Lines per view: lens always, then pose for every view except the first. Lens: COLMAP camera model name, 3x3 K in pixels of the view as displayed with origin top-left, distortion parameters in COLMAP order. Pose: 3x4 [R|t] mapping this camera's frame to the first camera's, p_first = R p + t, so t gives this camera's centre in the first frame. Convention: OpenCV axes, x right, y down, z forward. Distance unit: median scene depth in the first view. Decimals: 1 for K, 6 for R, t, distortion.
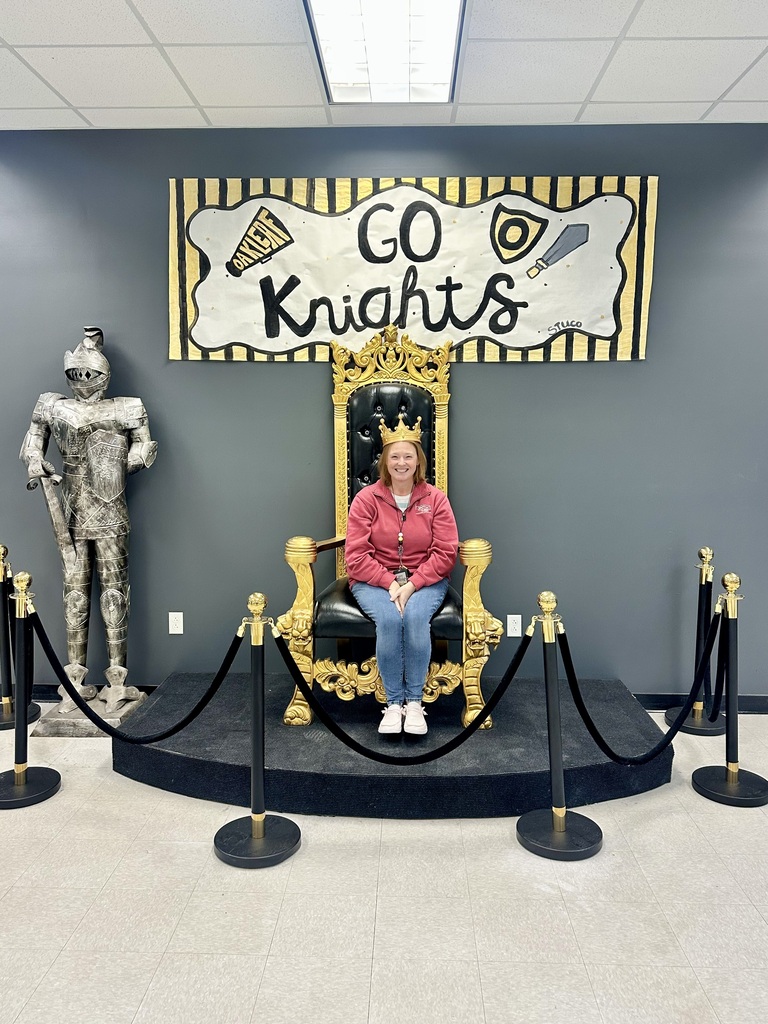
lens RADIAL K [[794.0, 0, 384.0], [0, 794.0, 512.0], [0, 0, 1]] dist [0.091549, -0.139026]
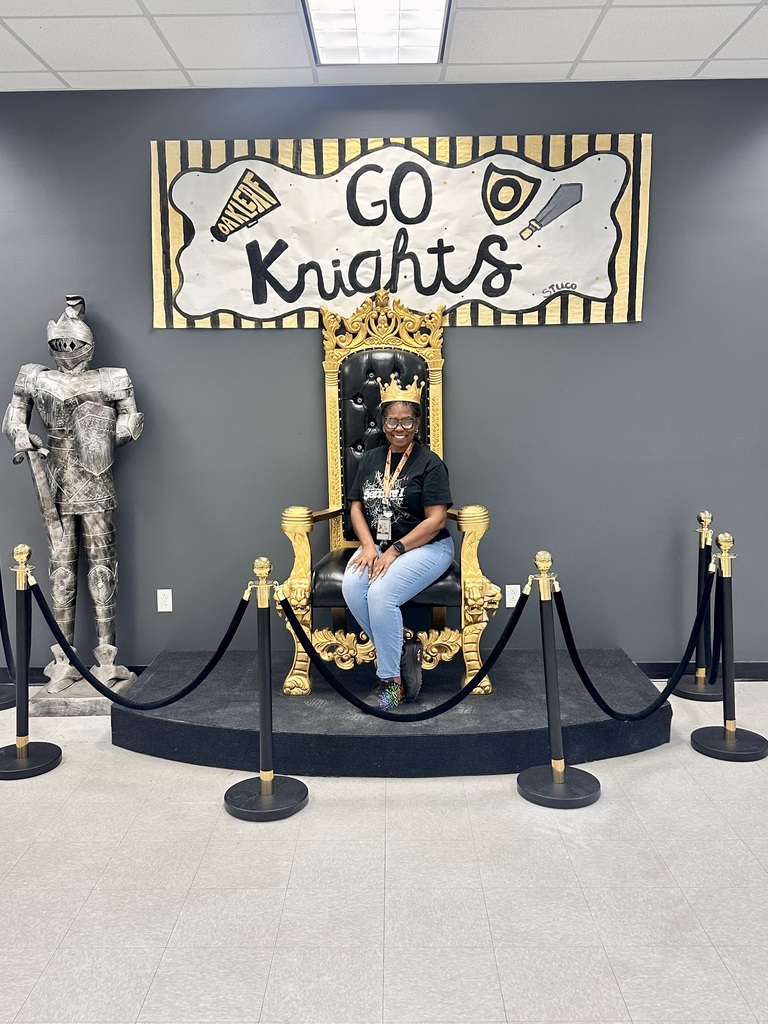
lens RADIAL K [[941.3, 0, 377.7], [0, 941.3, 504.1], [0, 0, 1]] dist [0.132954, -0.266776]
pose [[0.999680, -0.017786, 0.017971, -0.023121], [0.017637, 0.999809, 0.008467, 0.018952], [-0.018118, -0.008147, 0.999803, -0.168175]]
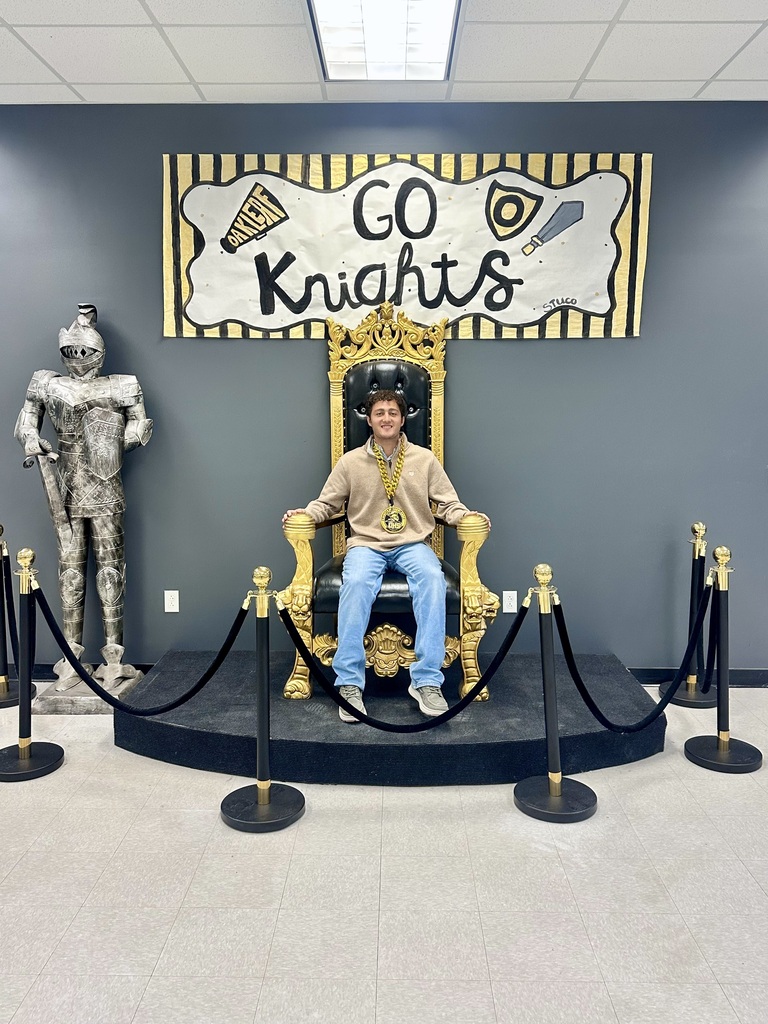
lens RADIAL K [[844.1, 0, 381.4], [0, 844.1, 503.1], [0, 0, 1]] dist [0.119365, -0.217456]
pose [[0.999857, -0.003920, 0.016444, -0.017162], [0.003739, 0.999932, 0.011051, 0.006153], [-0.016486, -0.010988, 0.999804, -0.071174]]
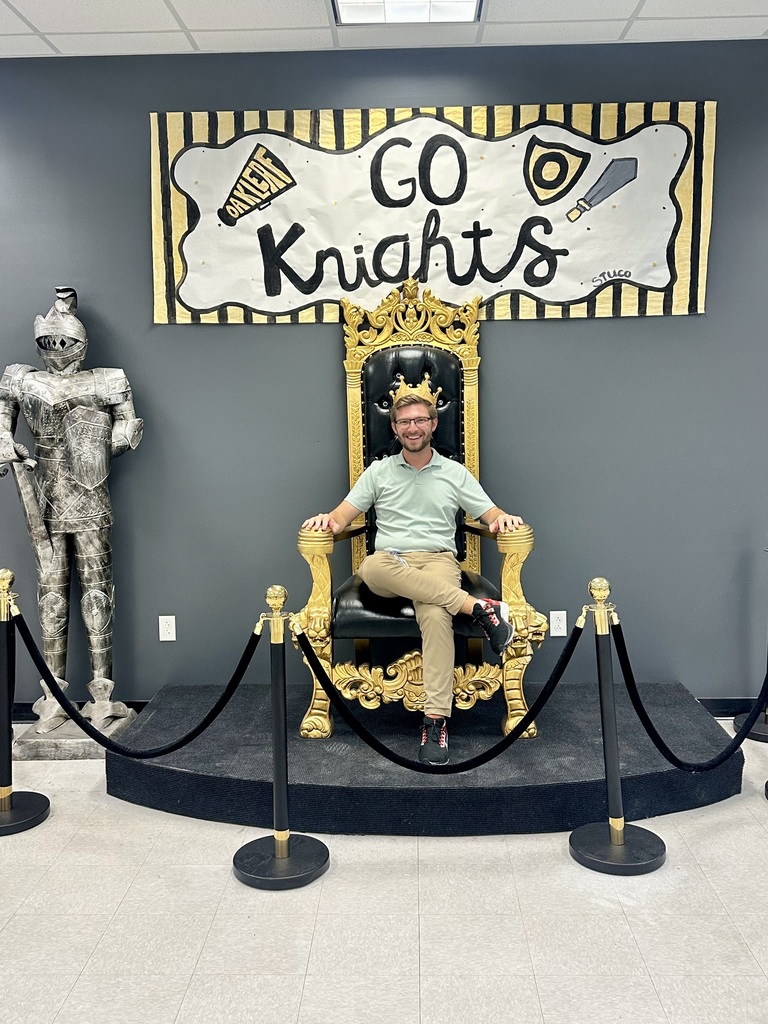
lens RADIAL K [[992.5, 0, 386.2], [0, 992.5, 513.8], [0, 0, 1]] dist [0.130859, -0.253944]
pose [[0.999796, -0.019154, 0.006334, -0.030873], [0.019088, 0.999764, 0.010344, 0.009134], [-0.006531, -0.010221, 0.999926, -0.090844]]
